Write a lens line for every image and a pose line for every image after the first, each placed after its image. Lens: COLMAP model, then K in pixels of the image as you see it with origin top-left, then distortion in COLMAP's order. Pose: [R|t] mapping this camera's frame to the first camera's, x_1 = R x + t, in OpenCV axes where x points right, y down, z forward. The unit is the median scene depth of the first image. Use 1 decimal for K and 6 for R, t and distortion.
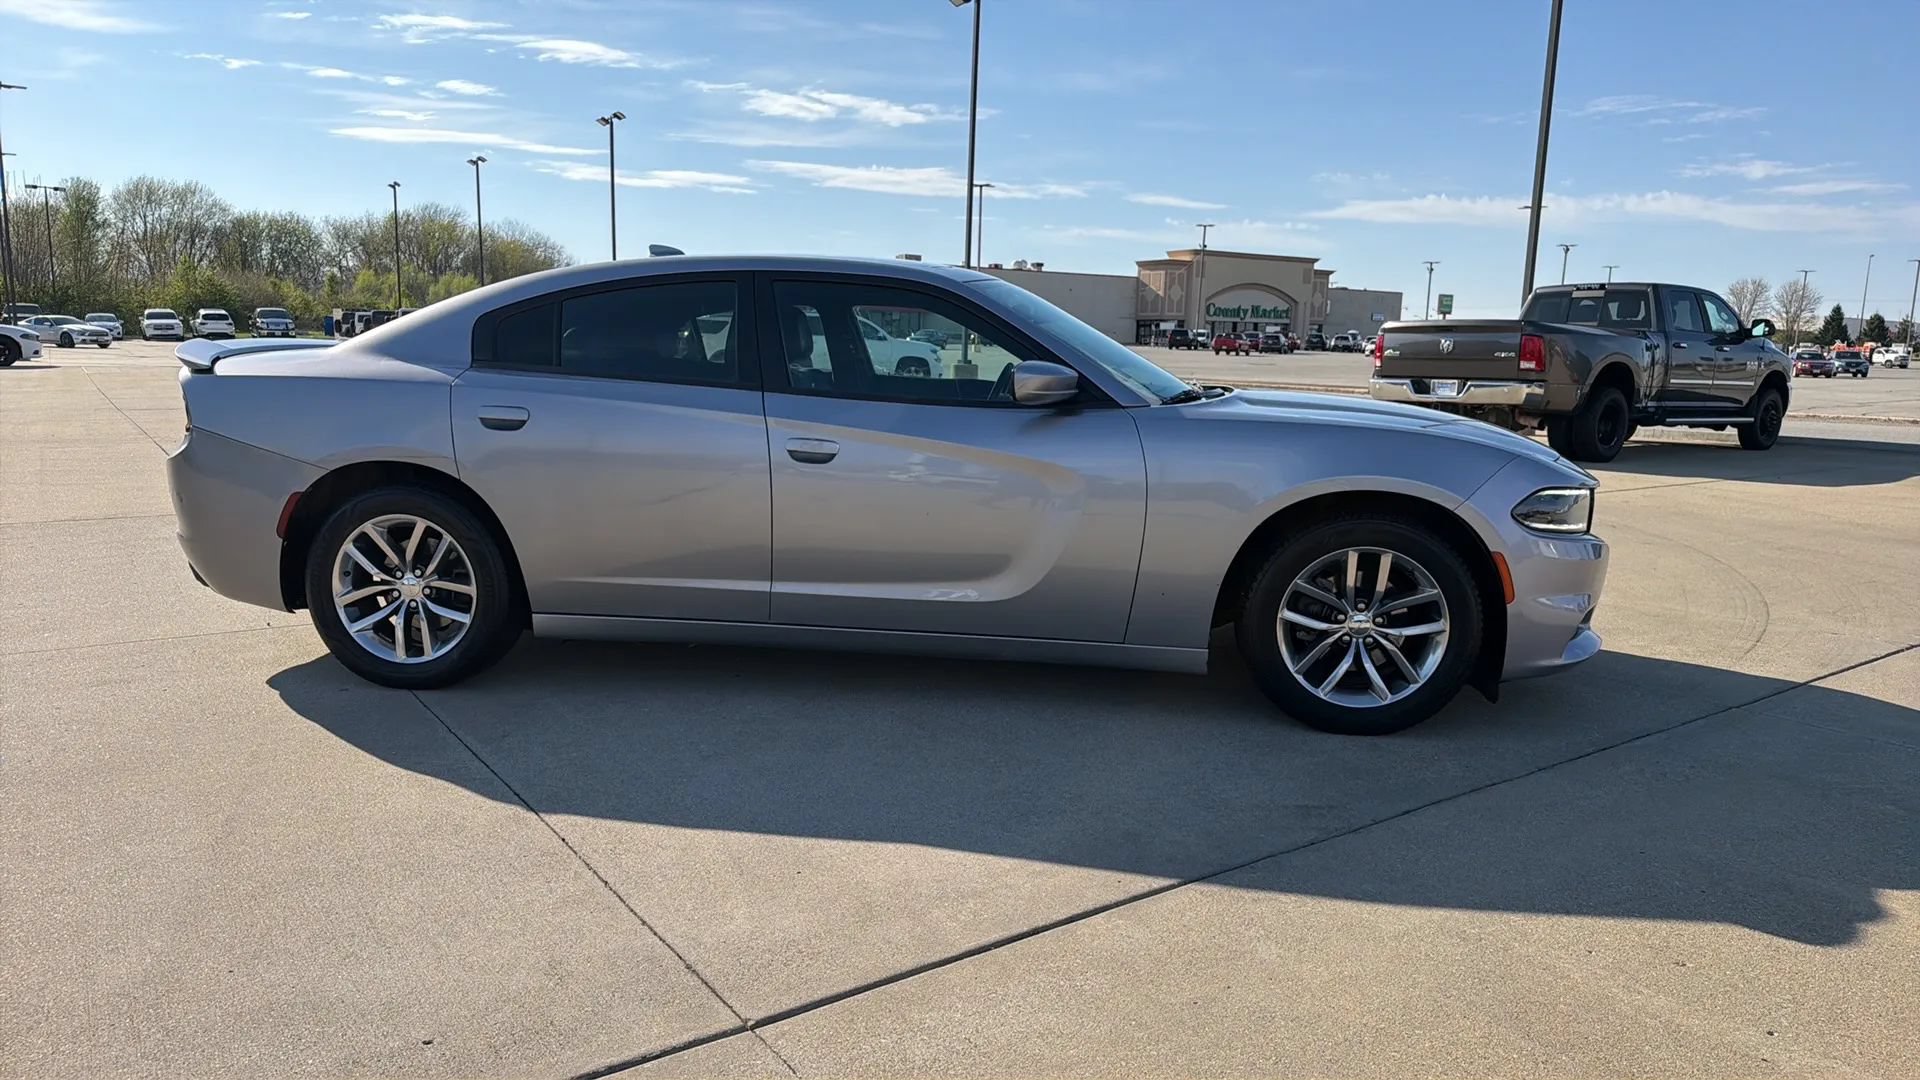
lens RADIAL K [[1298.4, 0, 936.2], [0, 1298.4, 555.7], [0, 0, 1]] dist [0.036304, -0.046805]
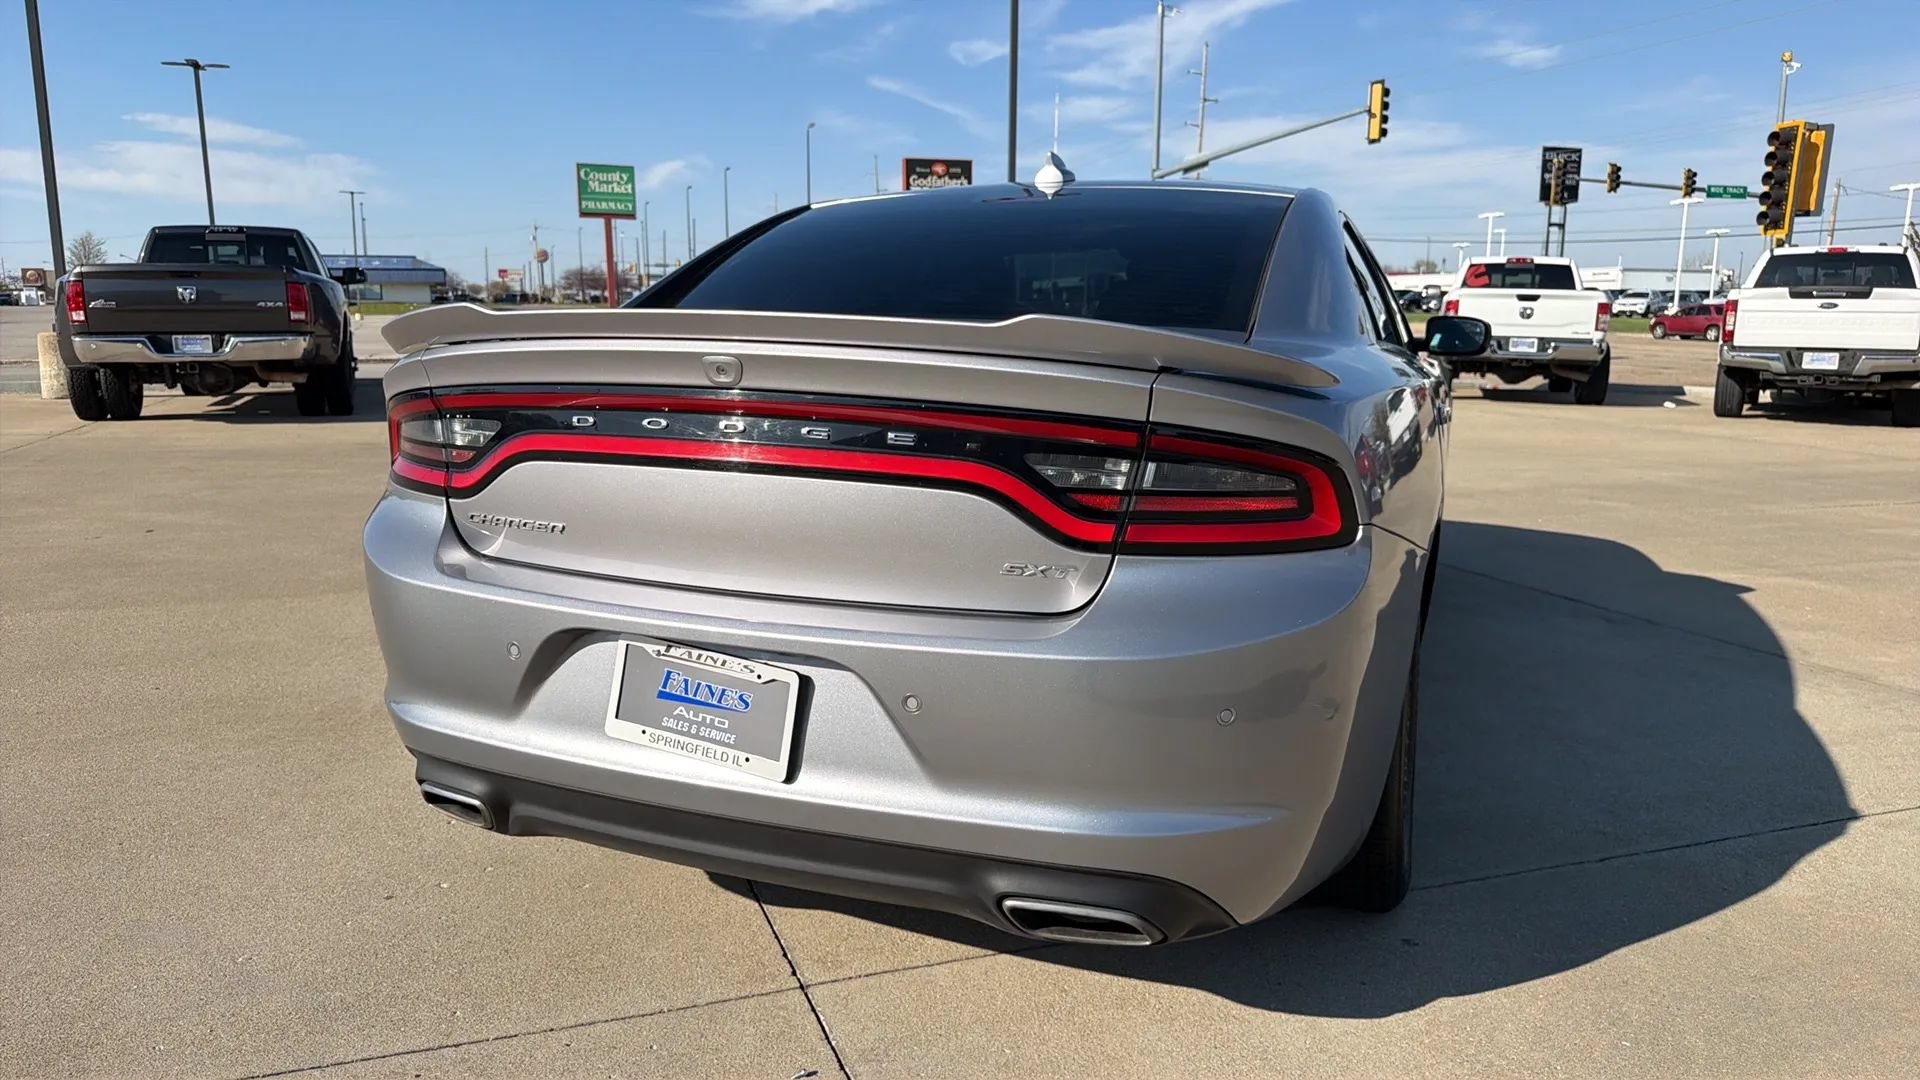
lens RADIAL K [[1298.4, 0, 926.1], [0, 1298.4, 551.7], [0, 0, 1]] dist [0.036304, -0.046805]
pose [[0.261599, -0.190614, 0.946167, -0.980949], [0.153723, 0.976020, 0.154126, -0.171797], [-0.952856, 0.105129, 0.284628, 0.999525]]
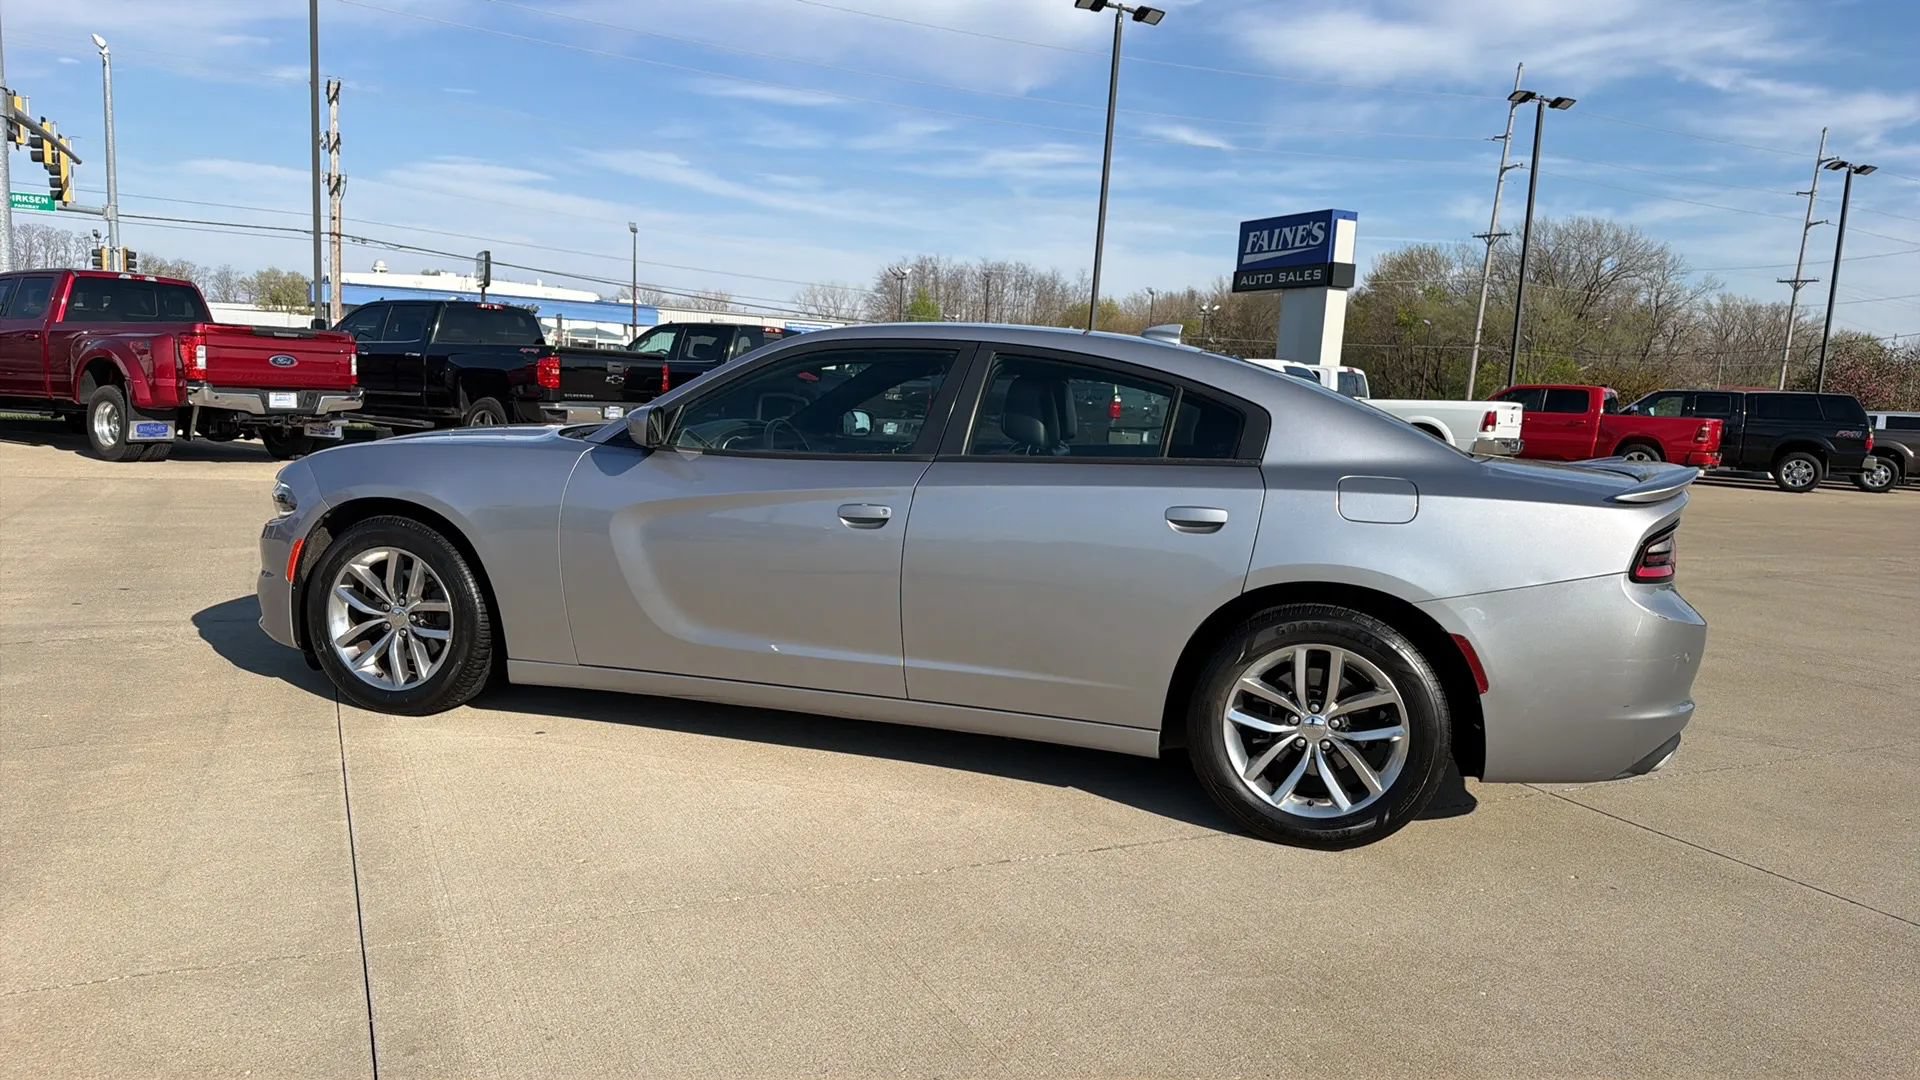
lens RADIAL K [[1298.4, 0, 934.5], [0, 1298.4, 550.0], [0, 0, 1]] dist [0.036304, -0.046805]
pose [[-0.986388, -0.090711, 0.137148, -0.209286], [-0.047735, 0.956118, 0.289068, -0.381507], [-0.157352, 0.278586, -0.947433, 2.168010]]
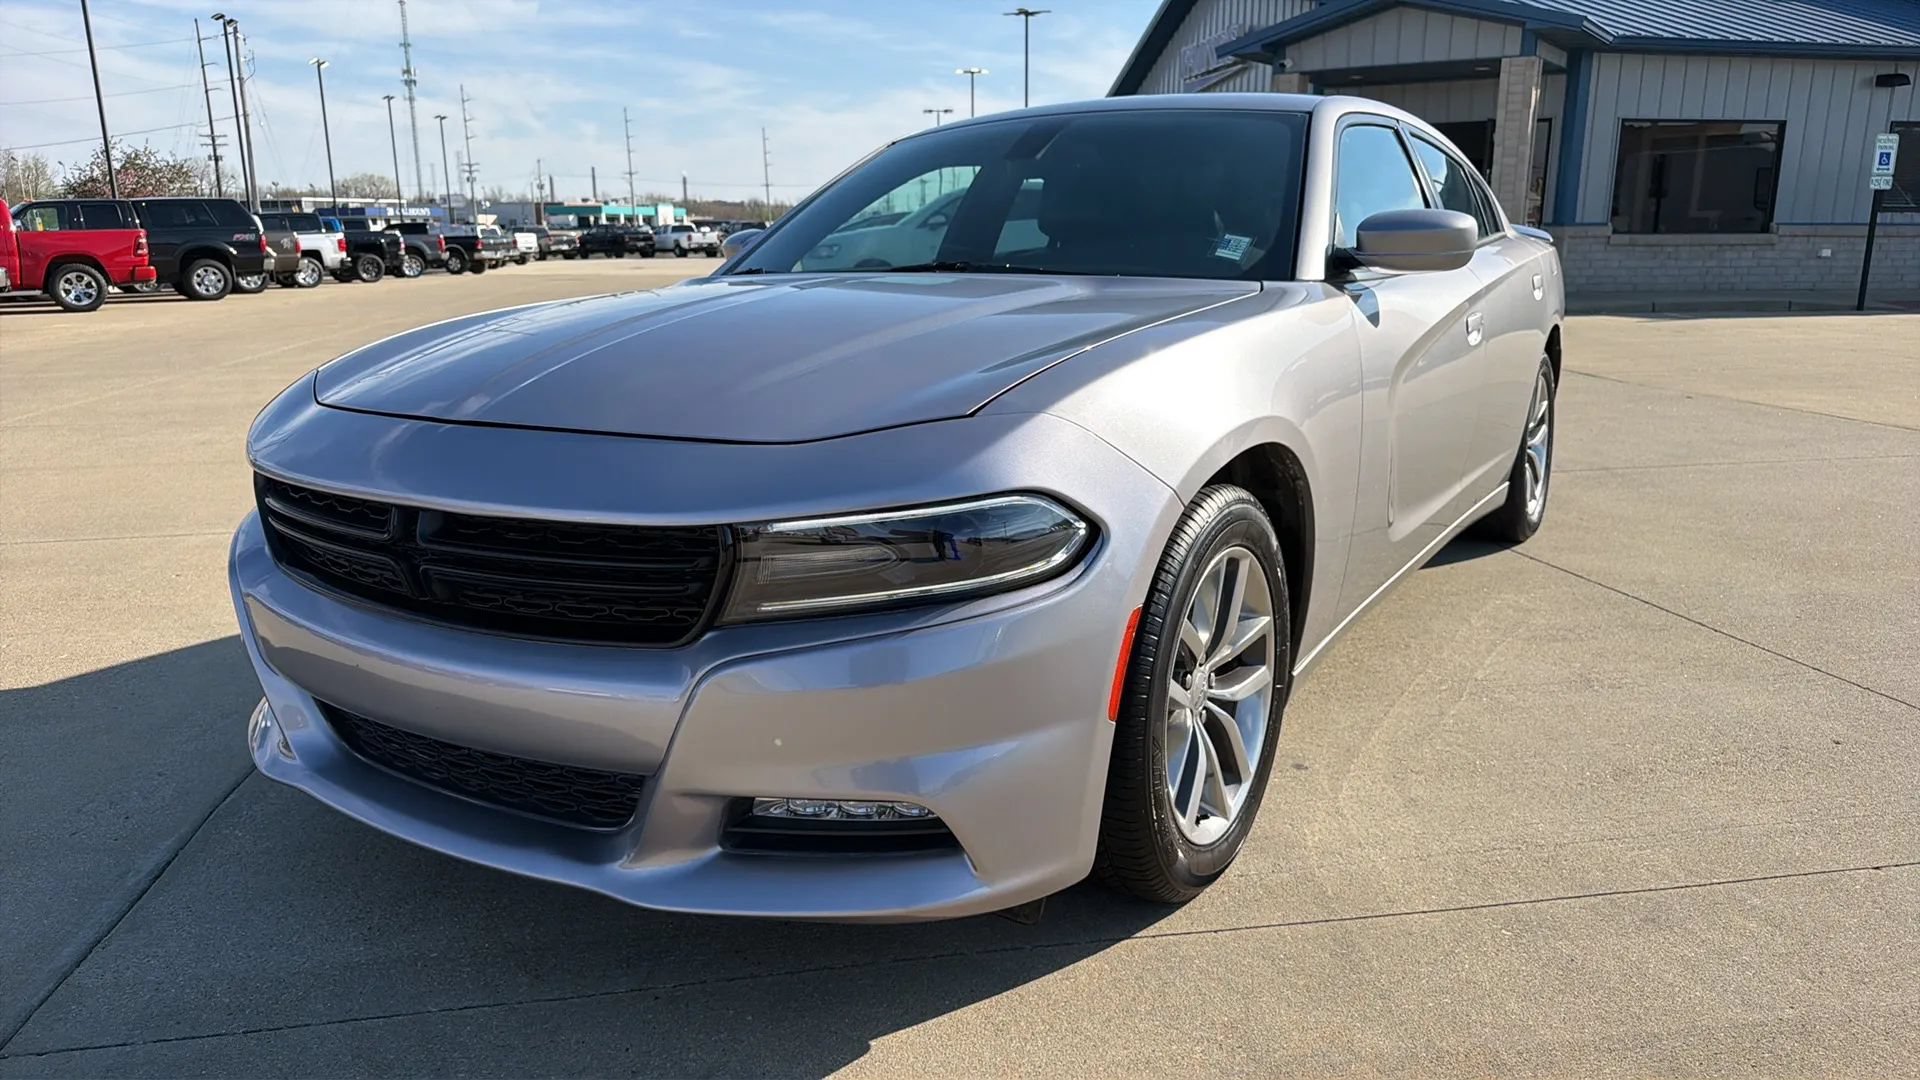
lens RADIAL K [[1298.4, 0, 963.1], [0, 1298.4, 552.5], [0, 0, 1]] dist [0.036304, -0.046805]
pose [[-0.418812, 0.200333, -0.885700, 0.805853], [-0.145470, 0.947964, 0.283203, -0.191932], [0.896346, 0.247451, -0.367876, 1.366525]]
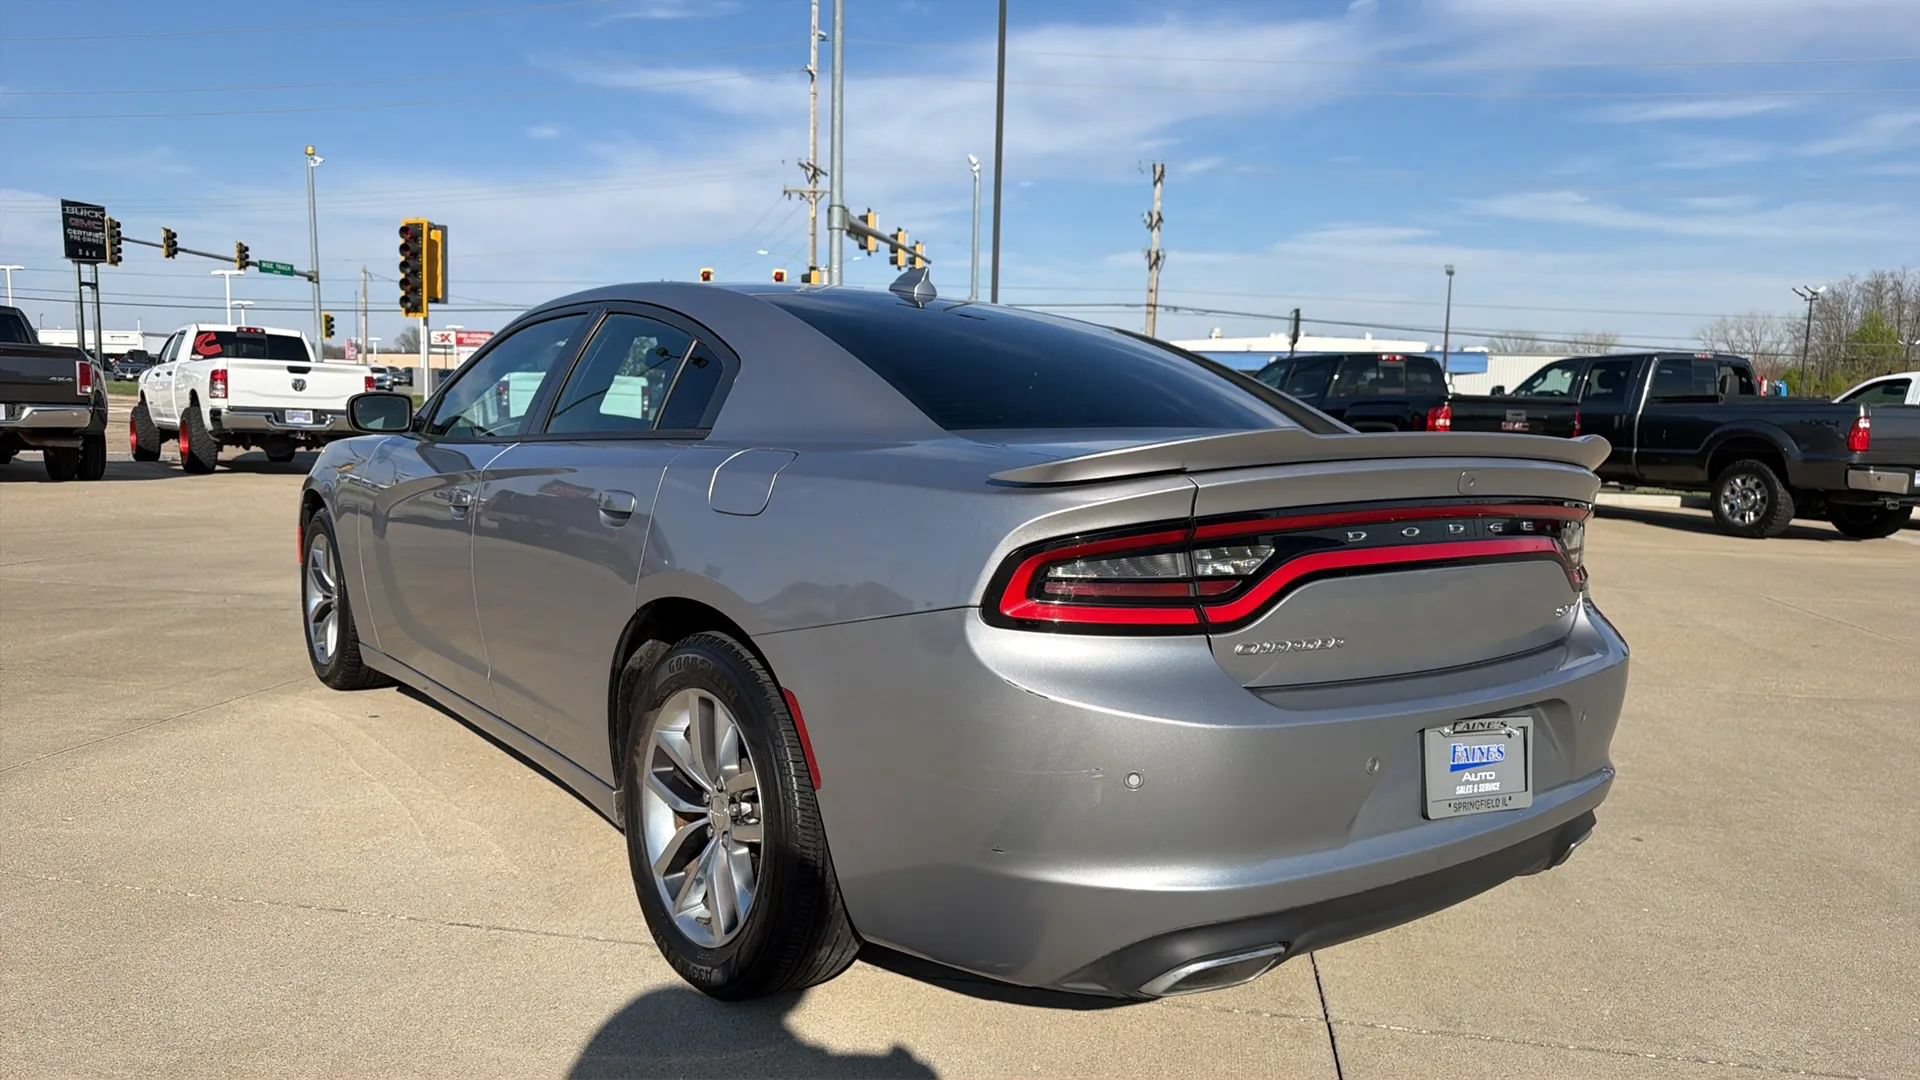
lens RADIAL K [[1298.4, 0, 928.4], [0, 1298.4, 555.6], [0, 0, 1]] dist [0.036304, -0.046805]
pose [[-0.697548, -0.119915, 0.706433, -0.806727], [0.076727, 0.967728, 0.240031, -0.282455], [-0.712418, 0.221635, -0.665837, 1.656772]]
